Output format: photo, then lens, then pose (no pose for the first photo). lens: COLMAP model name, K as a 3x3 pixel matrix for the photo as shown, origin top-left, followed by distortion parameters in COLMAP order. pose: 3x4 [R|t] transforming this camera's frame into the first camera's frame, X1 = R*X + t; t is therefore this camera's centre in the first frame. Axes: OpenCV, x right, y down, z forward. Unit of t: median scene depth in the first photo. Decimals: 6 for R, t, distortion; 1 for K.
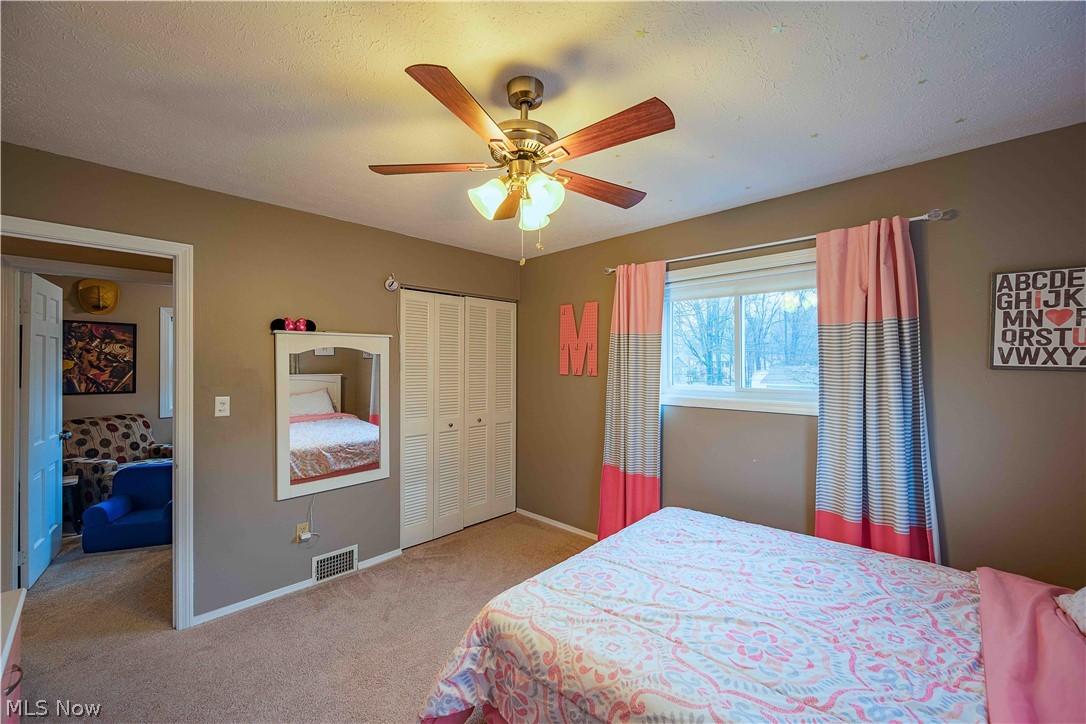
lens RADIAL K [[427.5, 0, 544.9], [0, 427.5, 361.5], [0, 0, 1]] dist [0.000057, 0.000152]
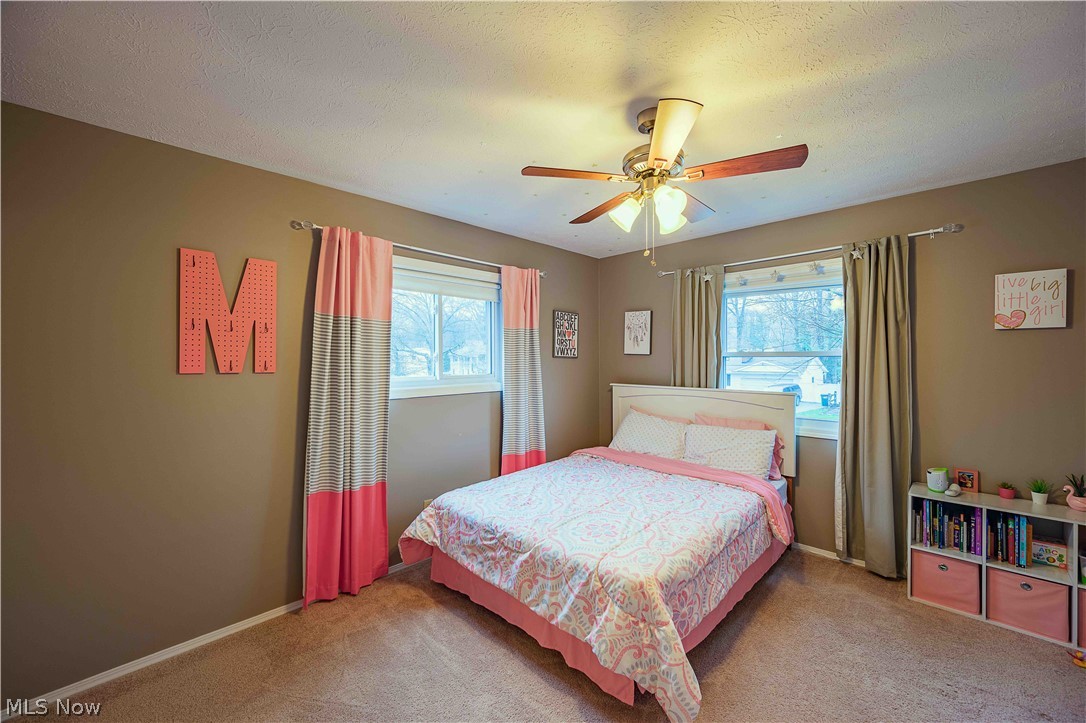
lens RADIAL K [[427.5, 0, 544.9], [0, 427.5, 361.0], [0, 0, 1]] dist [0.000057, 0.000152]
pose [[0.007528, -0.006638, 0.999950, -0.812405], [-0.000822, 0.999978, 0.006644, 0.016799], [-0.999971, -0.000872, 0.007523, 0.849896]]
